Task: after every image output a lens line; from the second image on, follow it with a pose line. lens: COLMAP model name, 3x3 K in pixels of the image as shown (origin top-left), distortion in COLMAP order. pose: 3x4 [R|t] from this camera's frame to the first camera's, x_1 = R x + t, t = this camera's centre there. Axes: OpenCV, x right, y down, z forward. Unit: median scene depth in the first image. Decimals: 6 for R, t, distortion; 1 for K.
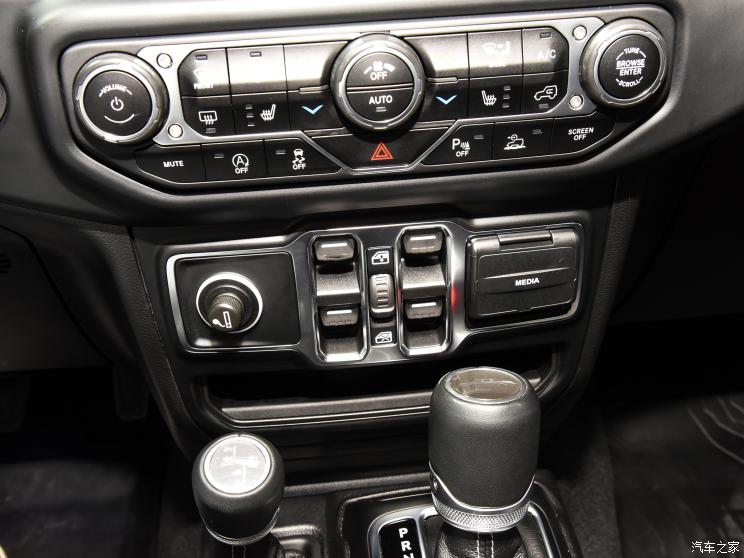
lens RADIAL K [[802.3, 0, 372.0], [0, 802.3, 279.0], [0, 0, 1]] dist [0.023225, 0.009456]
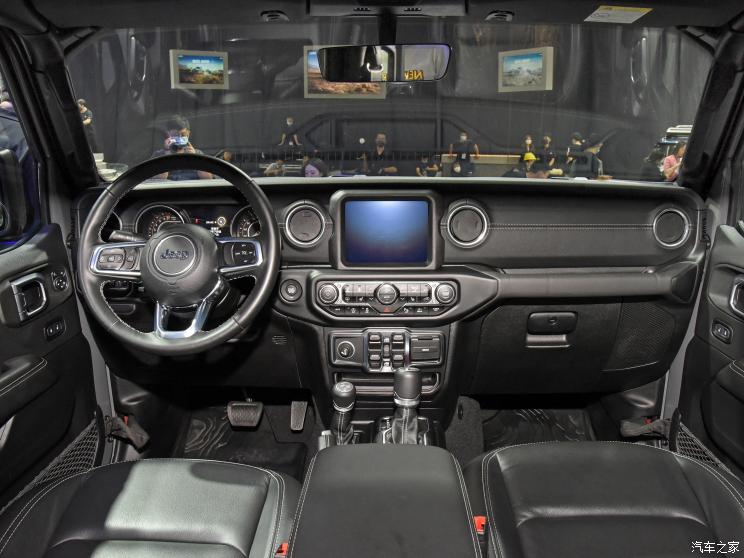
lens RADIAL K [[519.9, 0, 372.0], [0, 519.9, 279.0], [0, 0, 1]] dist [0.000119, -0.000014]
pose [[0.993235, 0.051973, -0.103840, 0.210601], [-0.085235, 0.933617, -0.347986, 0.648239], [0.078861, 0.354483, 0.931731, -1.610925]]
